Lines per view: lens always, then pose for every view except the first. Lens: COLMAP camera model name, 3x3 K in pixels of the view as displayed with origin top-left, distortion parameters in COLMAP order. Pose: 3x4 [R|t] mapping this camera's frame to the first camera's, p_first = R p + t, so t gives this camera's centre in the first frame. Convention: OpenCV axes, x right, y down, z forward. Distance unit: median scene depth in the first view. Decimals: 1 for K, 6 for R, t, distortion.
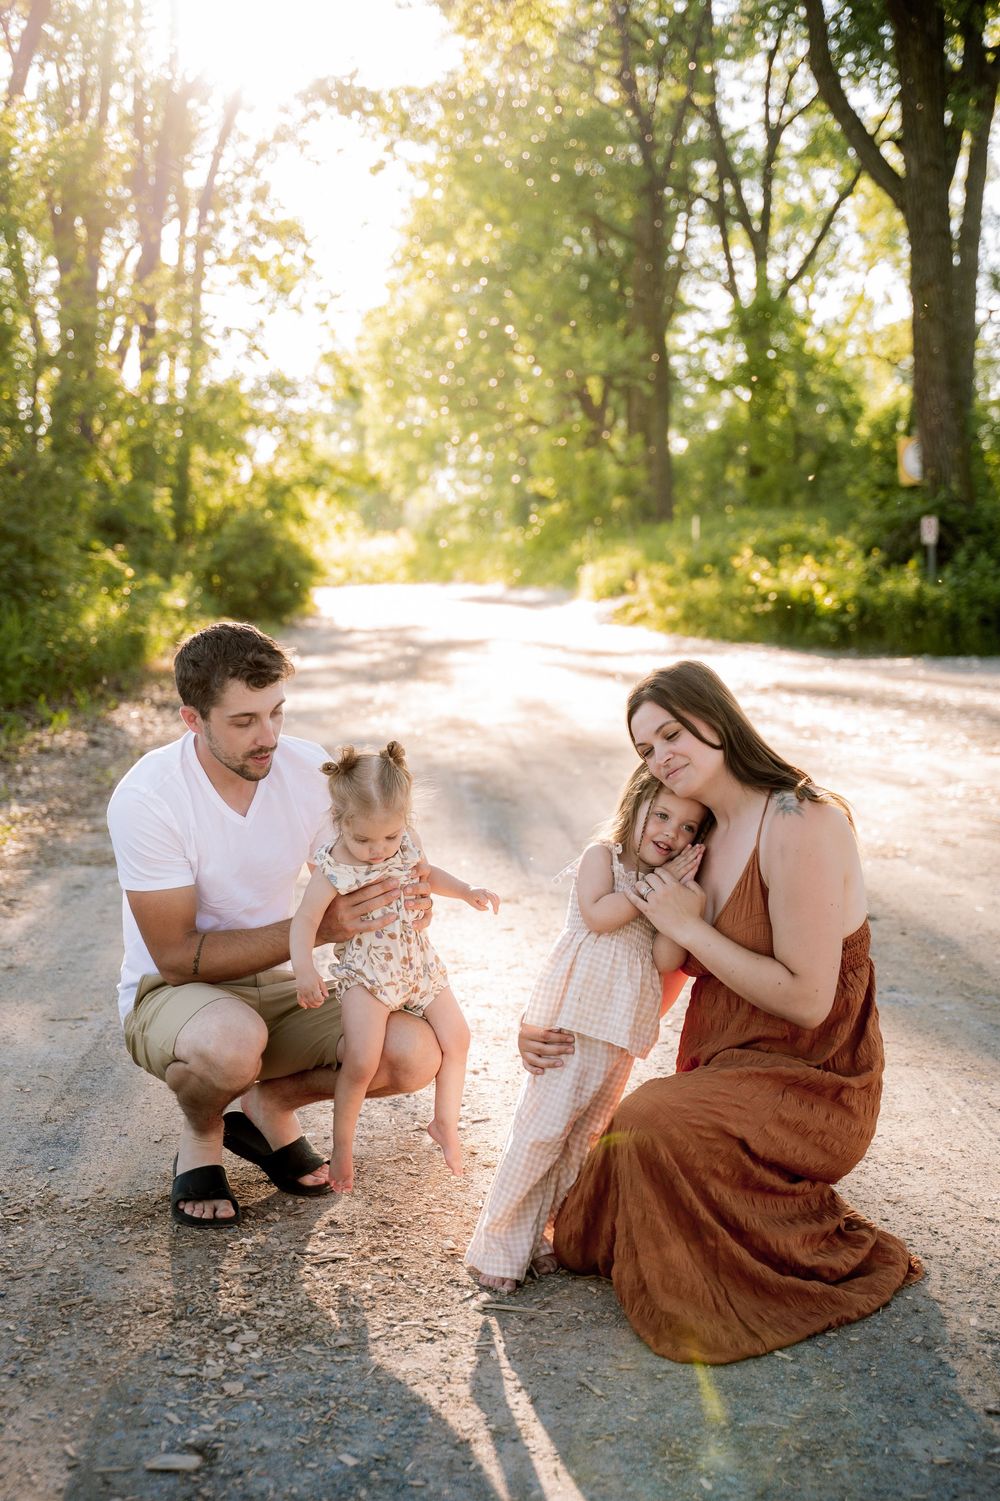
lens RADIAL K [[2040.9, 0, 500.0], [0, 2040.9, 750.5], [0, 0, 1]] dist [-0.004308, 0.065527]
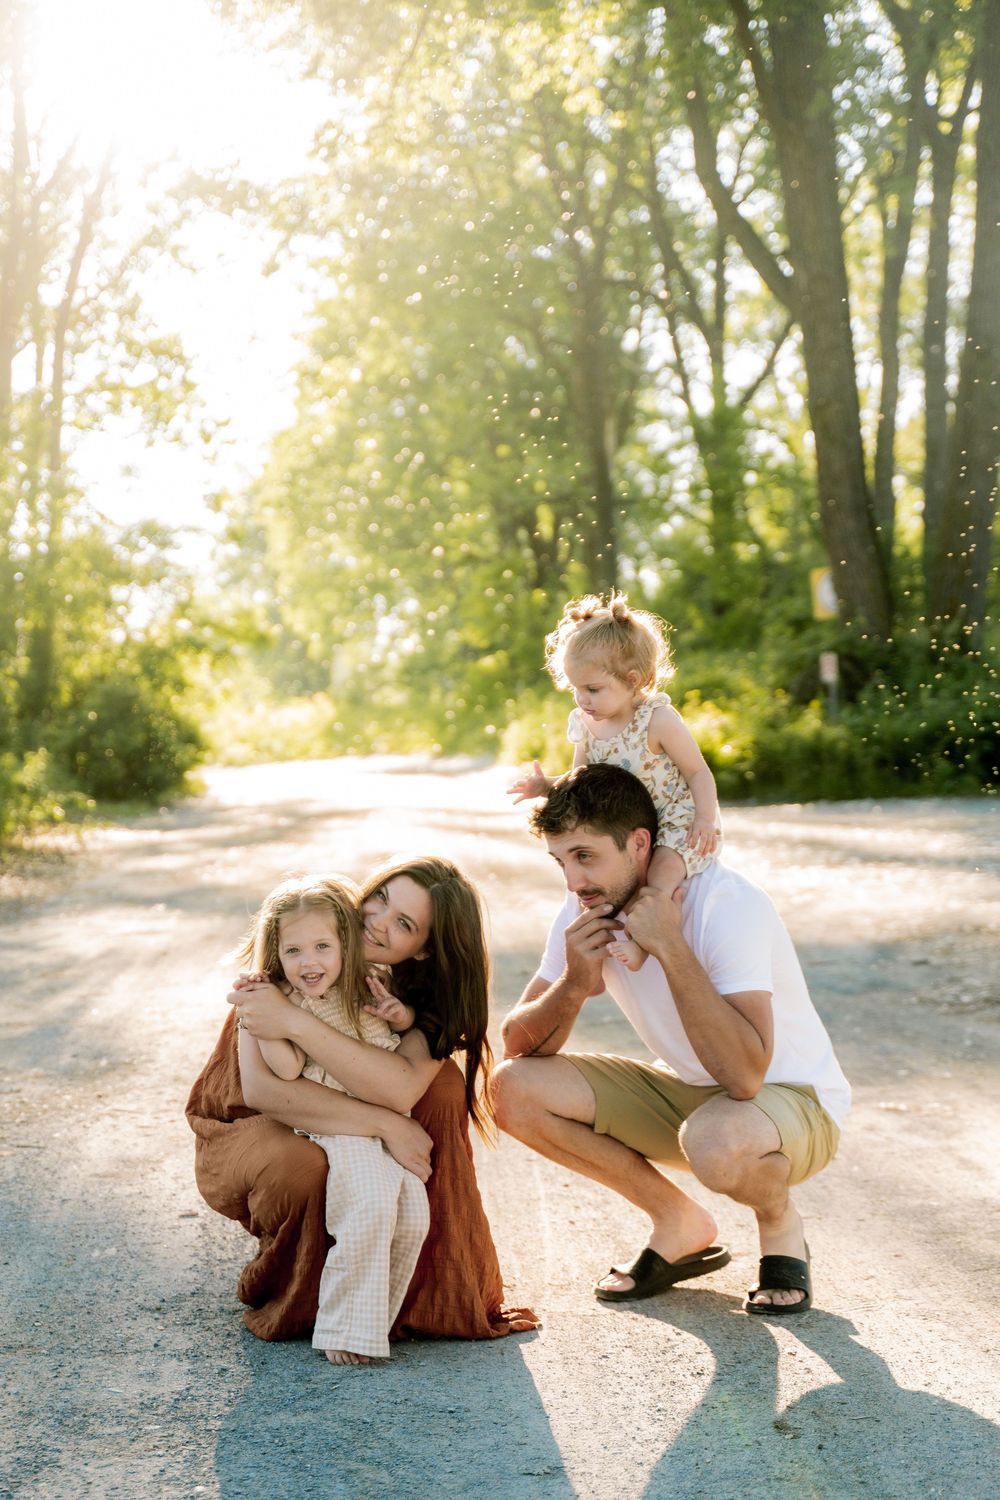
lens RADIAL K [[2620.3, 0, 498.5], [0, 2620.3, 867.4], [0, 0, 1]] dist [0.013504, -0.118072]
pose [[0.999077, -0.042692, 0.004747, 0.025602], [0.042848, 0.998272, -0.040206, 0.012820], [-0.003022, 0.040372, 0.999180, -0.100574]]
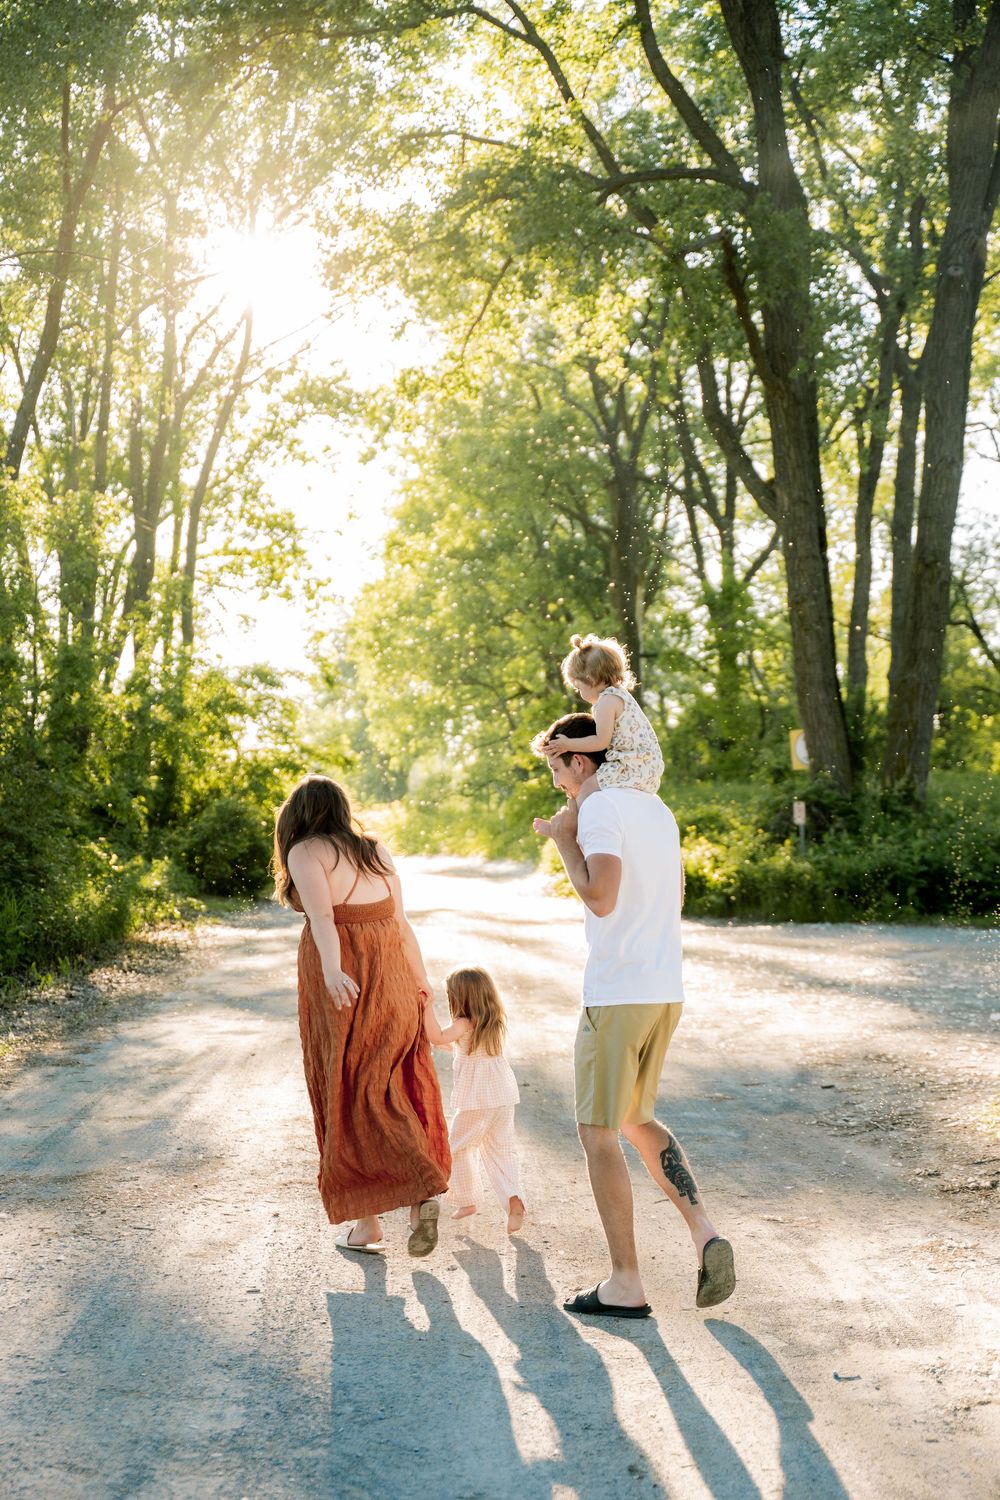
lens RADIAL K [[2201.1, 0, 500.0], [0, 2201.1, 750.0], [0, 0, 1]] dist [0.006943, 0.000797]
pose [[0.999802, -0.013404, -0.014689, 0.030434], [0.011460, 0.992064, -0.125214, 0.005698], [0.016251, 0.125021, 0.992021, -0.128934]]
